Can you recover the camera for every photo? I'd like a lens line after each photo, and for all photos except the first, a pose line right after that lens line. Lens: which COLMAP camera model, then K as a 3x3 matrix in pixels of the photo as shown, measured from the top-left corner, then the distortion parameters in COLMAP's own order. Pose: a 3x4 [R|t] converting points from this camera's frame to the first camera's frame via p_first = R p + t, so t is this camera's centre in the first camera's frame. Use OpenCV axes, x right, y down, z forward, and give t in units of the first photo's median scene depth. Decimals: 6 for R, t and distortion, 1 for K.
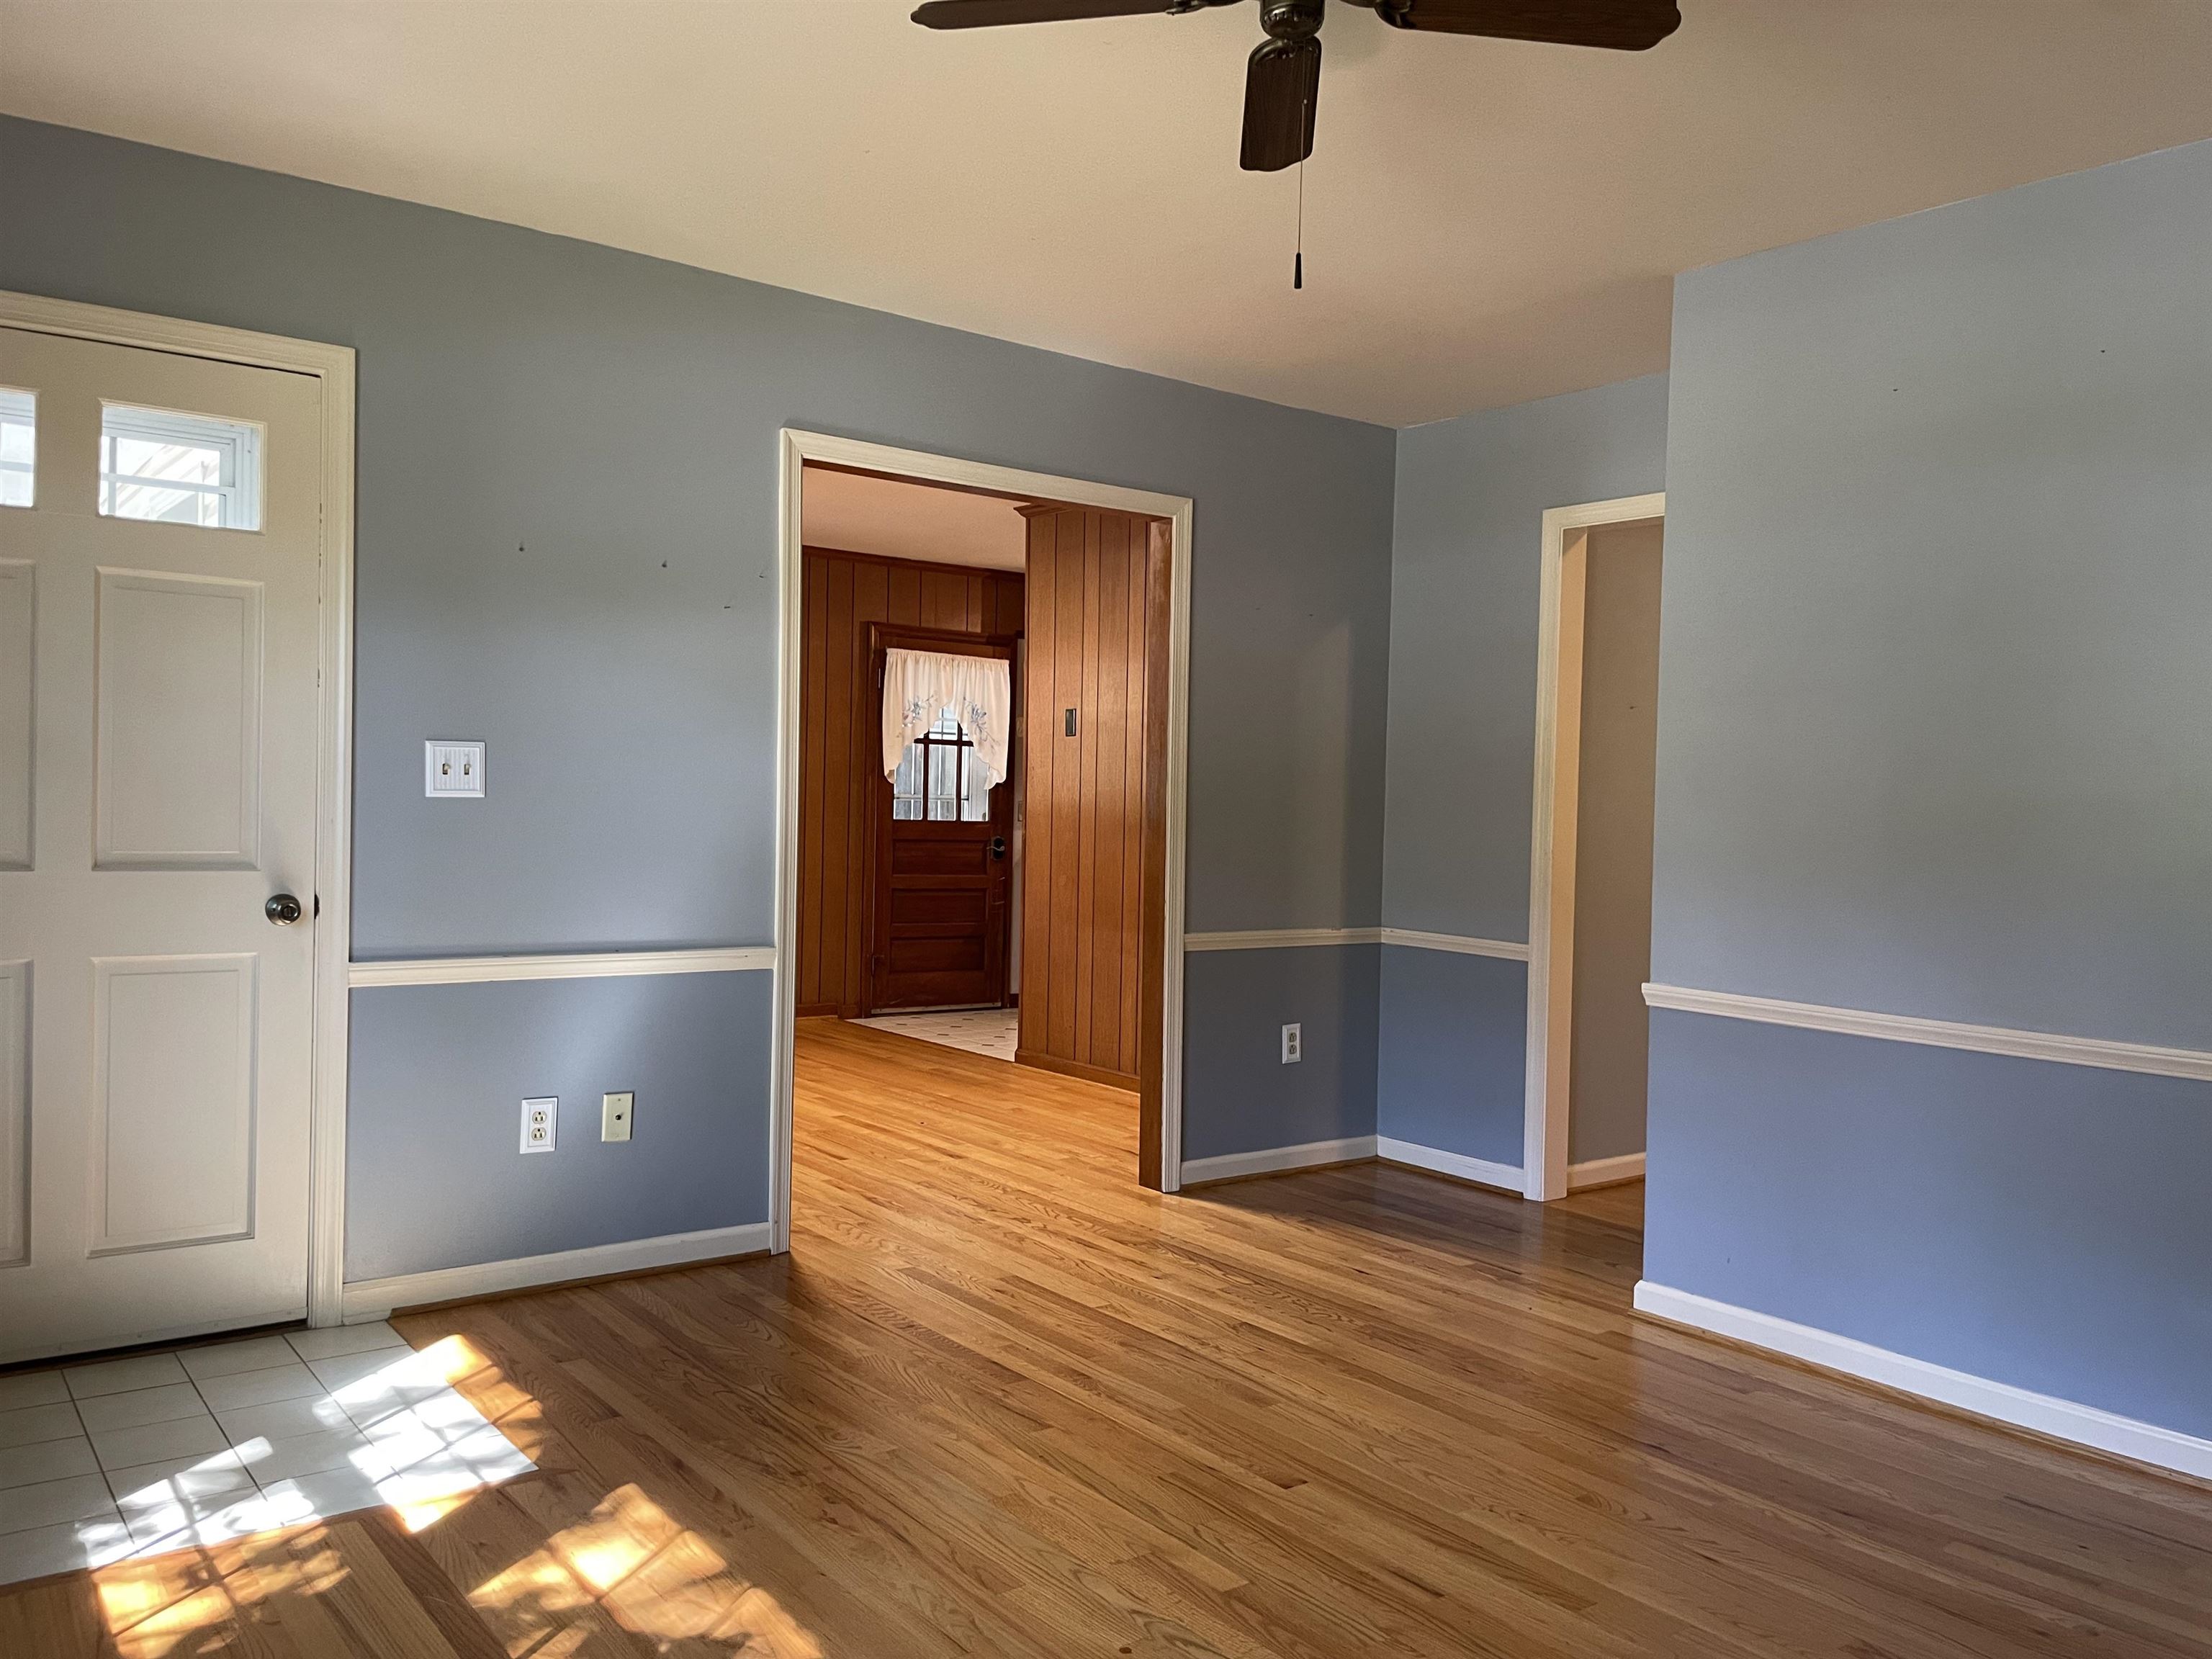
lens RADIAL K [[1676.8, 0, 1110.0], [0, 1676.8, 830.8], [0, 0, 1]] dist [0.107205, -0.157014]
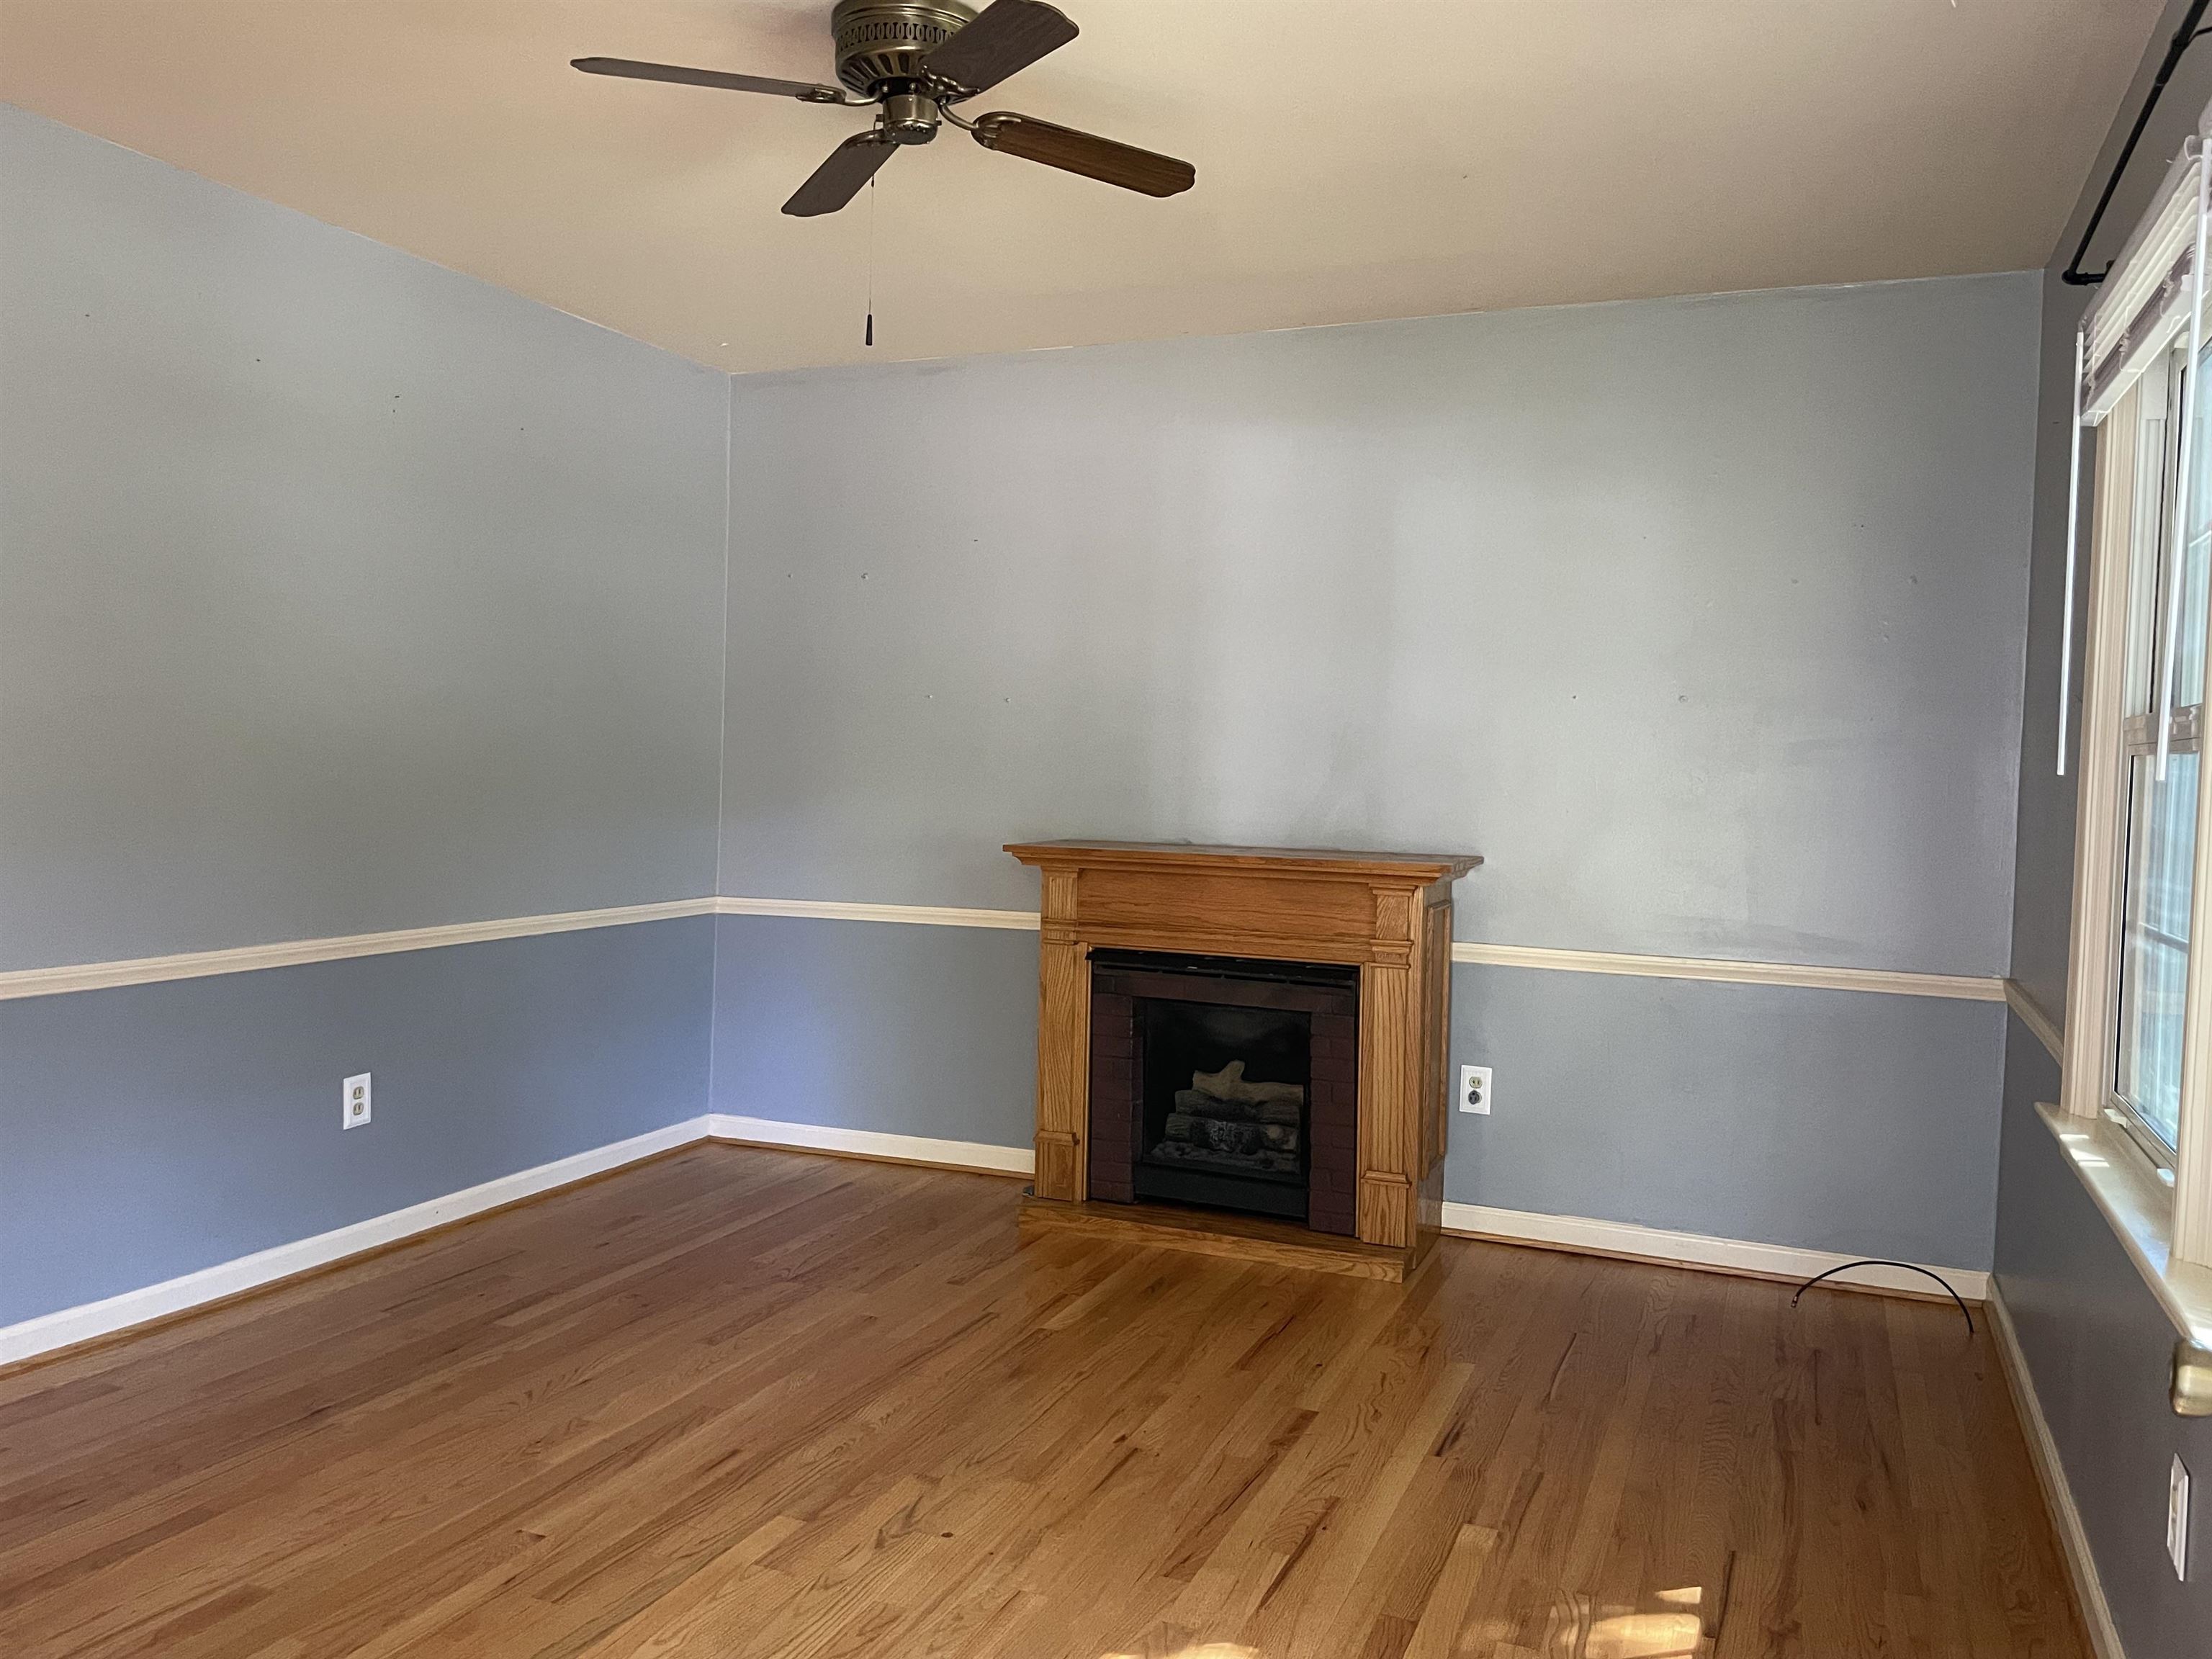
lens RADIAL K [[1676.8, 0, 1110.0], [0, 1676.8, 830.8], [0, 0, 1]] dist [0.107205, -0.157014]
pose [[-0.487118, -0.080904, 0.869581, -0.873272], [-0.022930, 0.996541, 0.079871, -0.078687], [-0.873035, 0.018967, -0.487288, 1.257609]]
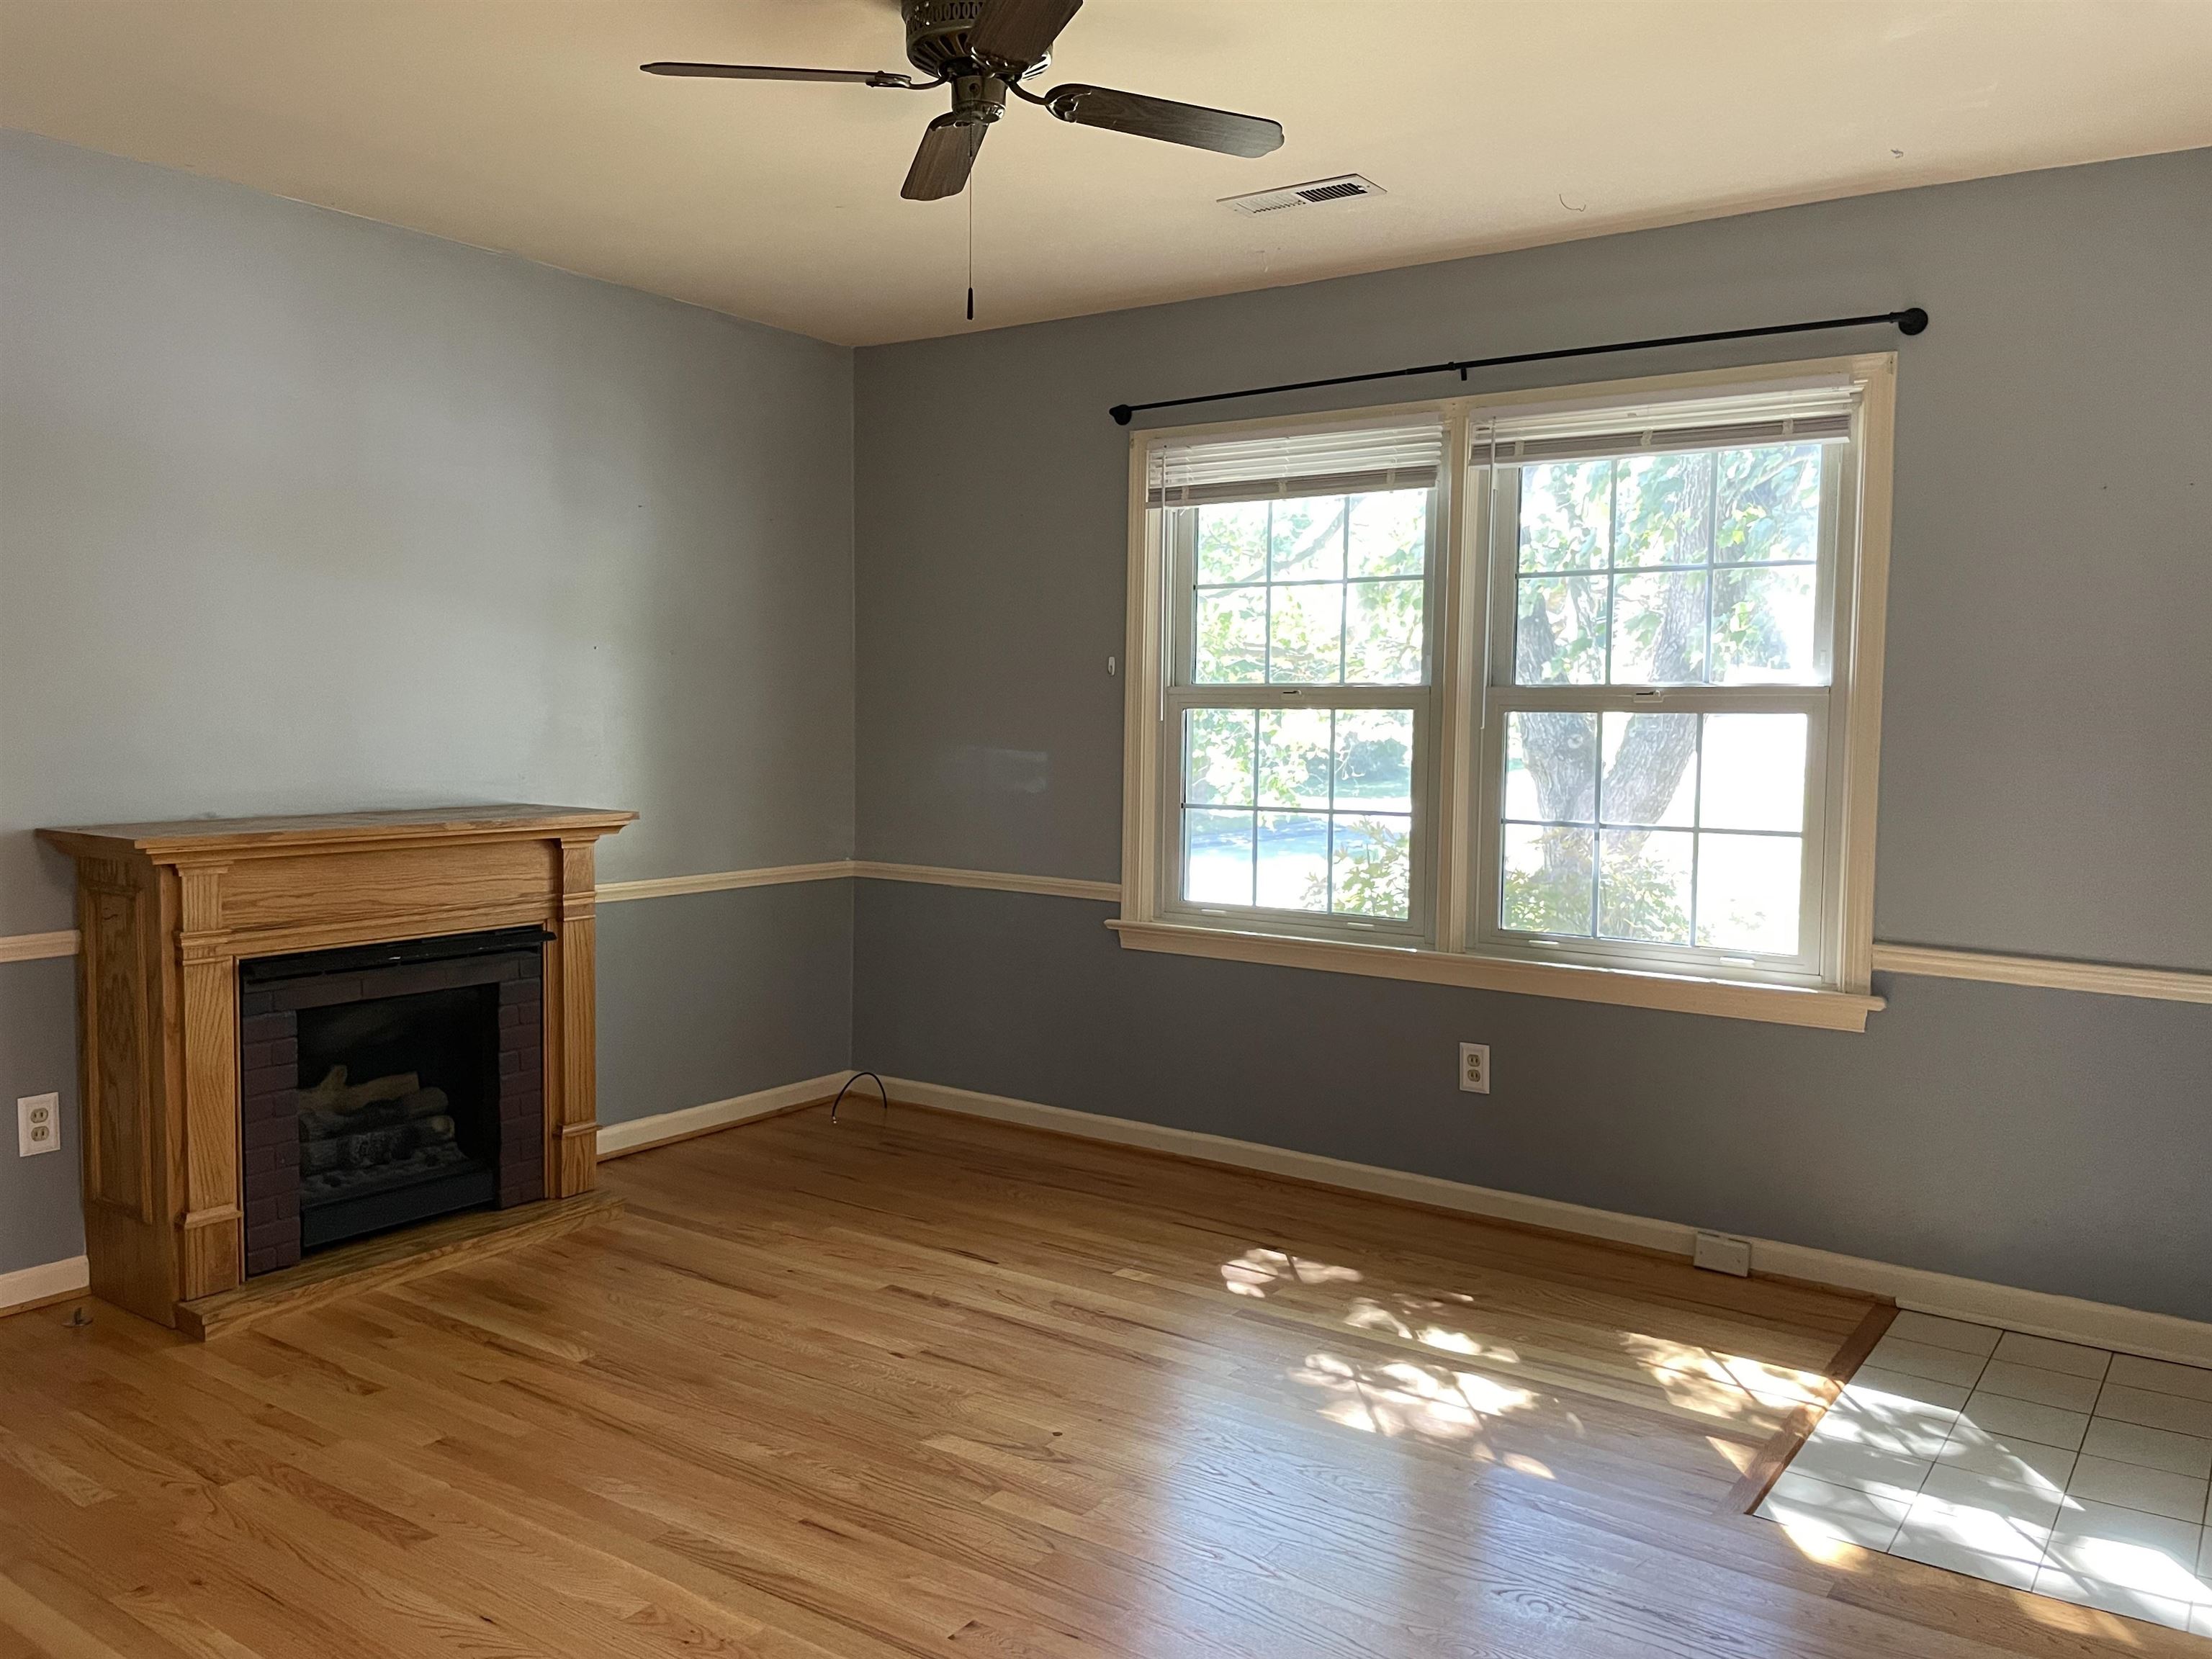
lens RADIAL K [[1671.4, 0, 1141.0], [0, 1671.4, 801.8], [0, 0, 1]] dist [0.003793, -0.039055]
pose [[-0.952575, -0.026751, -0.303127, 0.299247], [-0.048997, 0.996615, 0.066021, -0.071500], [0.300334, 0.077742, -0.950661, 1.886620]]
